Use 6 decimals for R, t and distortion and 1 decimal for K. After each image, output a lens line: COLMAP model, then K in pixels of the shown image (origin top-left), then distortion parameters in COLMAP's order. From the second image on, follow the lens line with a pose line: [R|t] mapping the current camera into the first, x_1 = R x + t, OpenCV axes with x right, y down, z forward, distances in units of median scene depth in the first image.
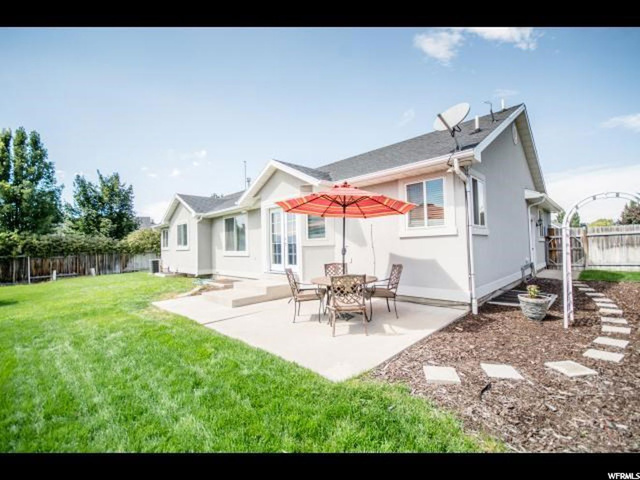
lens RADIAL K [[280.4, 0, 320.0], [0, 280.4, 240.0], [0, 0, 1]] dist [0.000547, 0.000036]
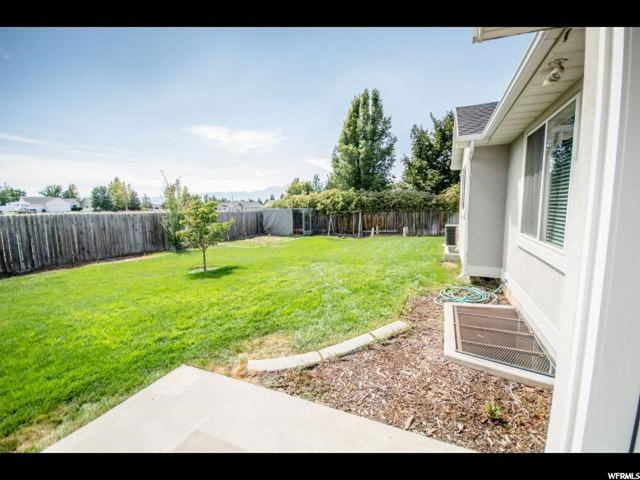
lens RADIAL K [[280.4, 0, 320.0], [0, 280.4, 240.0], [0, 0, 1]] dist [0.000547, 0.000036]
pose [[0.361464, 0.137945, -0.922125, -0.064864], [0.029719, 0.986788, 0.159268, -0.010930], [0.931912, -0.084974, 0.352588, 0.407803]]
